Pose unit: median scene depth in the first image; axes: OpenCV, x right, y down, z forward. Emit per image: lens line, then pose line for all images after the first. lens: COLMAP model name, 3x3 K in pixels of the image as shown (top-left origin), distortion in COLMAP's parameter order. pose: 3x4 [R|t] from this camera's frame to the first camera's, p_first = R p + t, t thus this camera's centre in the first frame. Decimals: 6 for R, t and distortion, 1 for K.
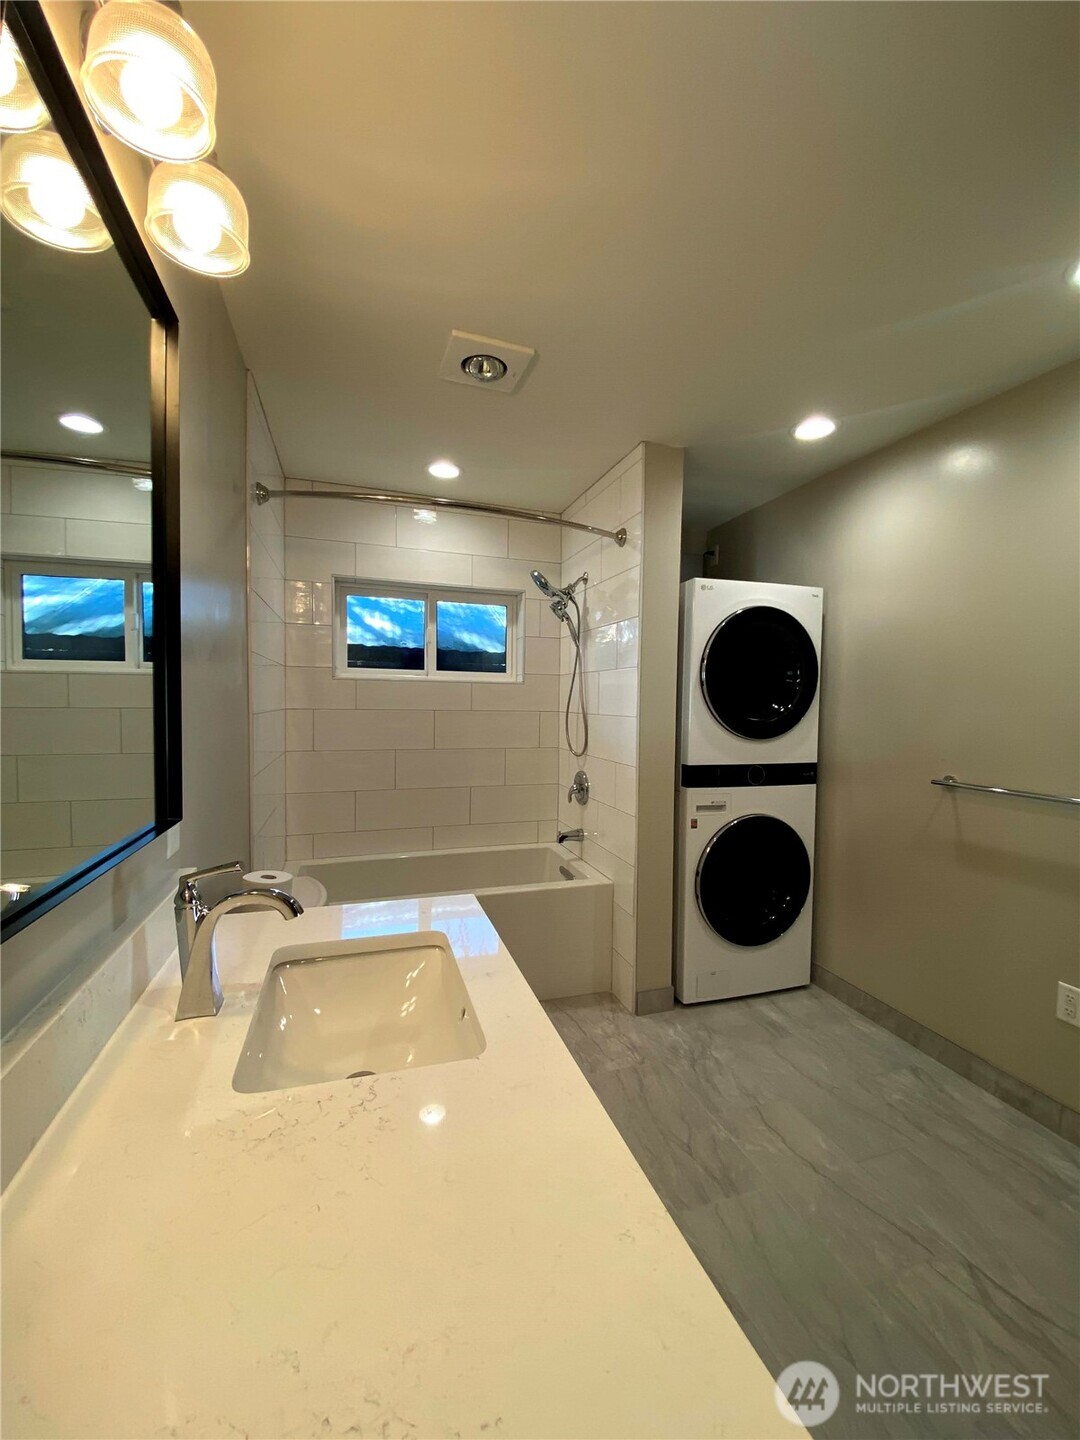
lens RADIAL K [[585.5, 0, 543.0], [0, 585.5, 723.1], [0, 0, 1]] dist [0.023327, -0.019893]
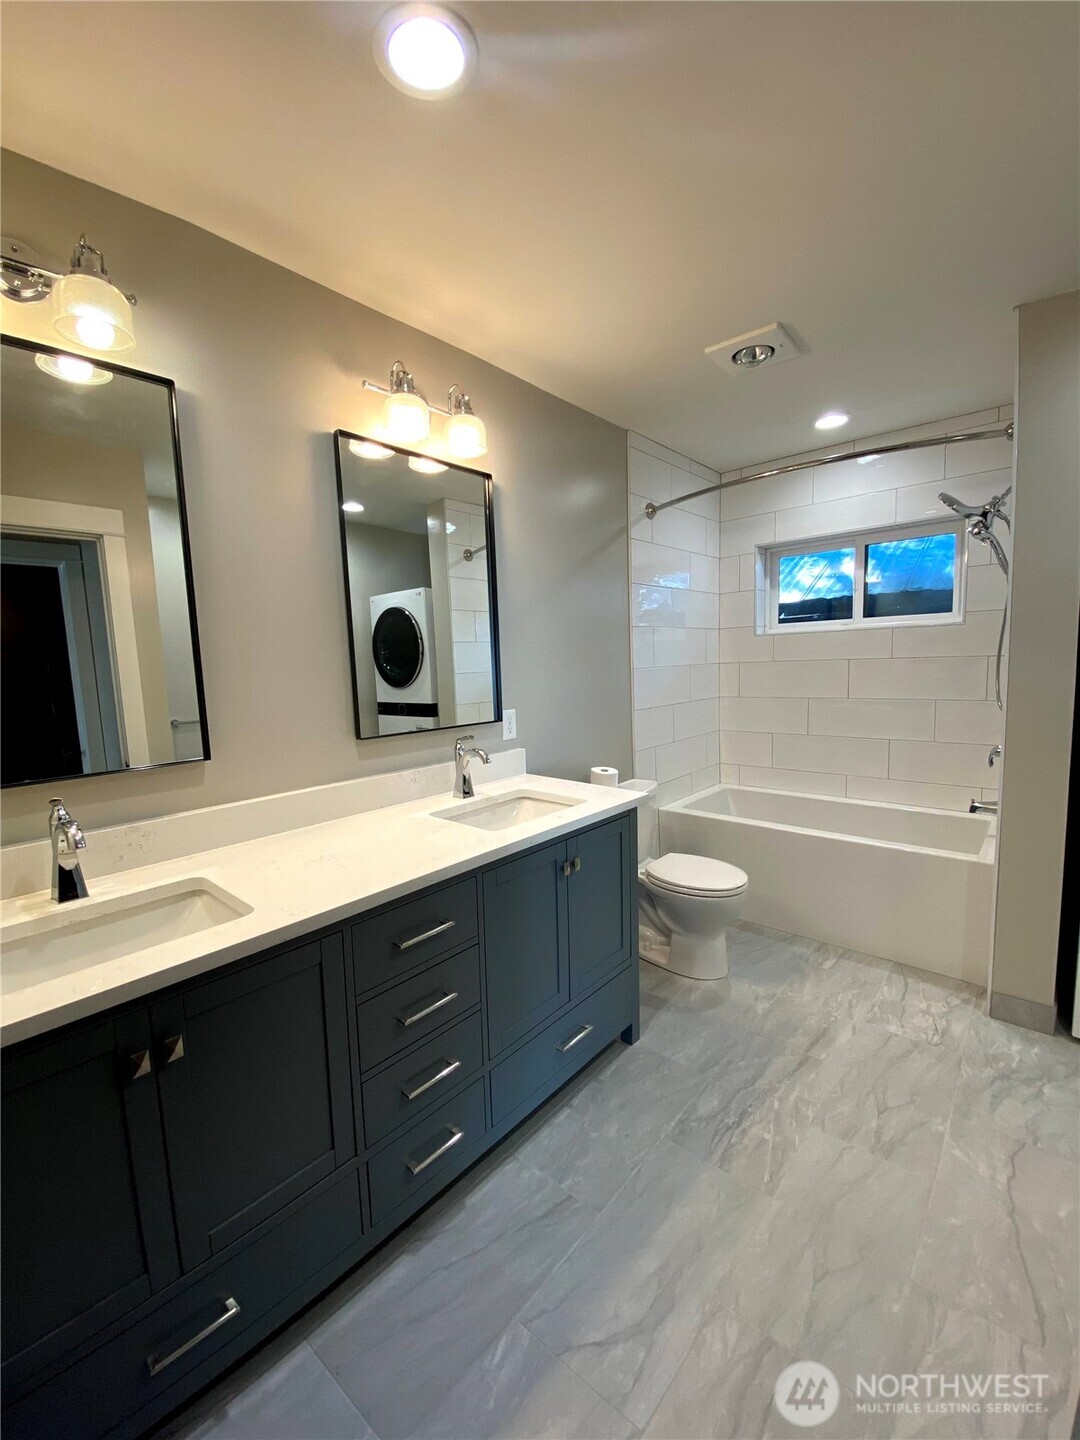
lens RADIAL K [[585.5, 0, 543.0], [0, 585.5, 723.1], [0, 0, 1]] dist [0.023327, -0.019893]
pose [[0.512275, 0.059544, -0.856755, 0.440203], [0.019208, 0.996550, 0.080745, -0.004741], [0.858607, -0.057820, 0.509364, 0.031804]]
